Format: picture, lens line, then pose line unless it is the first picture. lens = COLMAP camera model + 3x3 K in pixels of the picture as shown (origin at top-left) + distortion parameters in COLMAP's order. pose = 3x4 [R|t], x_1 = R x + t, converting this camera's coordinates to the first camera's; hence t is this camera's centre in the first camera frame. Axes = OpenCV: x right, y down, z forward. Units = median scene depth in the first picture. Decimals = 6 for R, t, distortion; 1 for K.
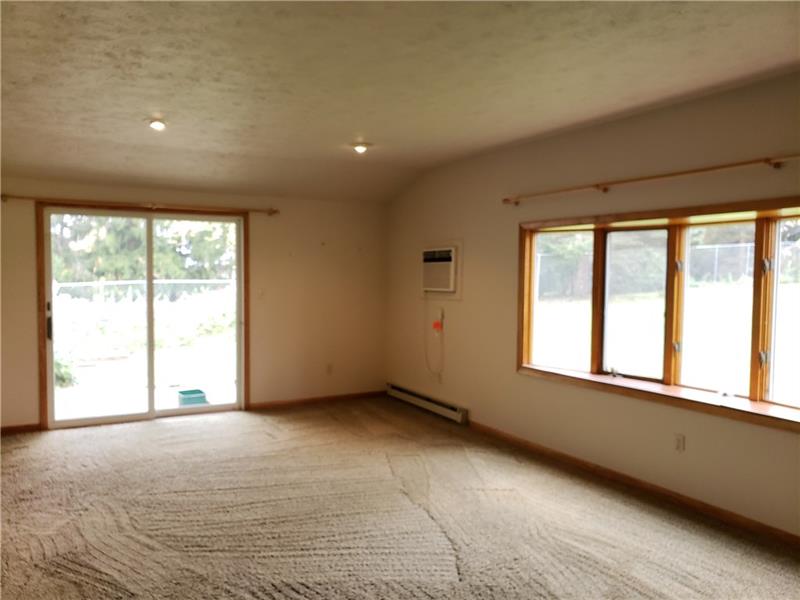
lens RADIAL K [[624.2, 0, 398.1], [0, 624.2, 305.7], [0, 0, 1]] dist [0.026875, 0.012246]
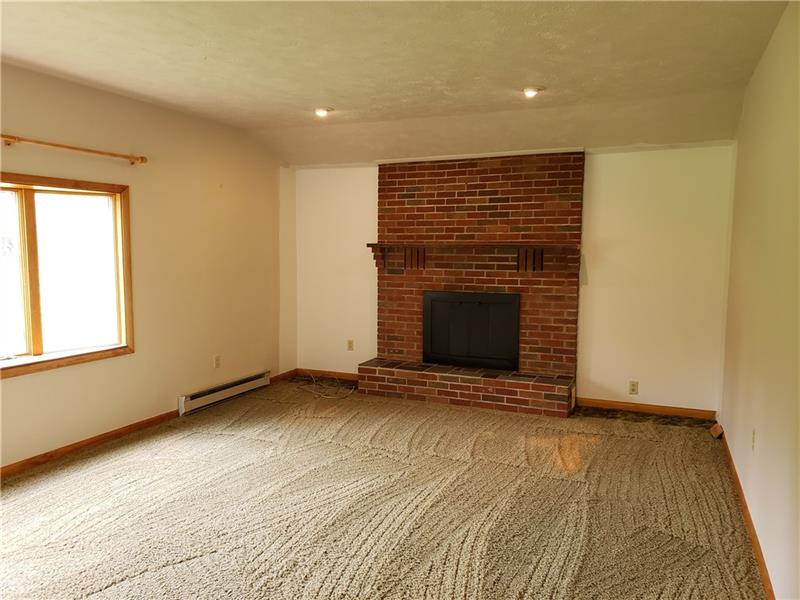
lens RADIAL K [[624.2, 0, 398.1], [0, 624.2, 305.7], [0, 0, 1]] dist [0.026875, 0.012246]
pose [[-0.583656, -0.090182, 0.806977, -0.739054], [0.034623, 0.990146, 0.135693, -0.065516], [-0.811262, 0.107138, -0.574783, 1.143569]]
